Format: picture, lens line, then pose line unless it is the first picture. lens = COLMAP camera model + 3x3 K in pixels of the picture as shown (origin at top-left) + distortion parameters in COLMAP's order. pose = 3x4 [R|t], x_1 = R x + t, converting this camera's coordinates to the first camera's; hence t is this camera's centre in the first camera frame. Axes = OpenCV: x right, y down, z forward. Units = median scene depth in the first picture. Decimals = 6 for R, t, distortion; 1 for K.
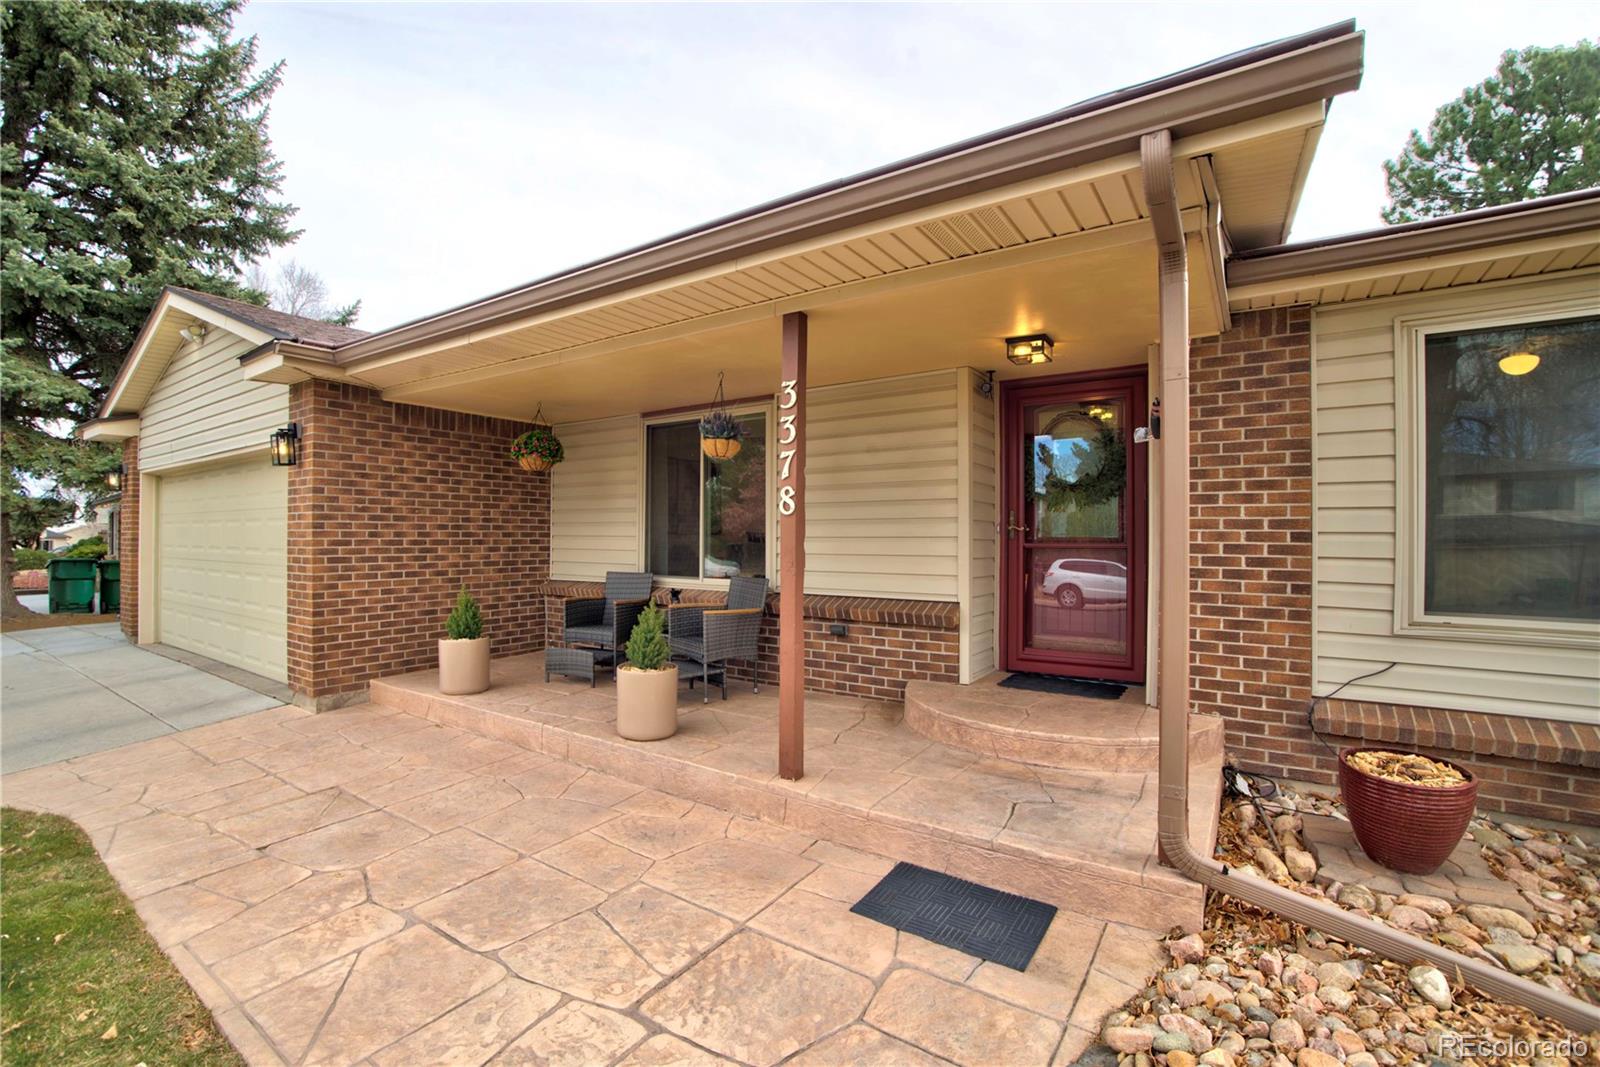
lens RADIAL K [[690.7, 0, 789.2], [0, 690.7, 533.4], [0, 0, 1]] dist [-0.060608, 0.019169]
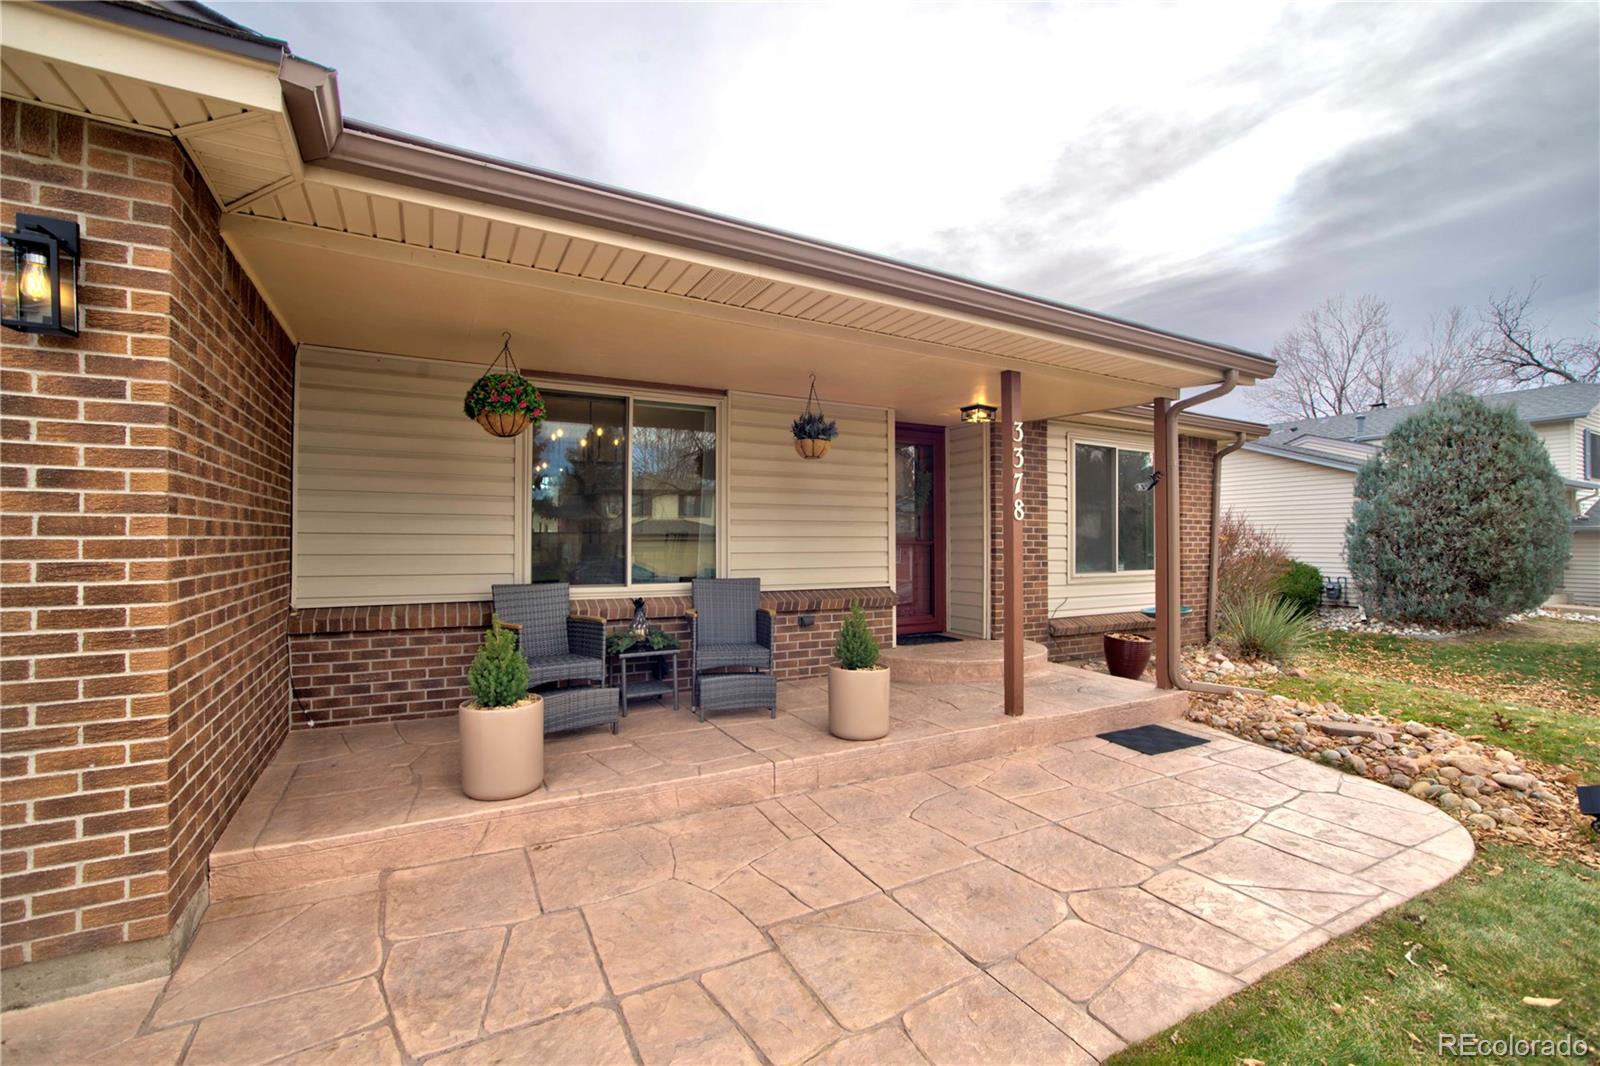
lens RADIAL K [[690.7, 0, 789.2], [0, 690.7, 532.9], [0, 0, 1]] dist [-0.060608, 0.019169]
pose [[0.467283, 0.007019, 0.884080, -0.831795], [-0.006722, 0.999968, -0.004386, 0.003837], [-0.884082, -0.003894, 0.467315, 0.455996]]
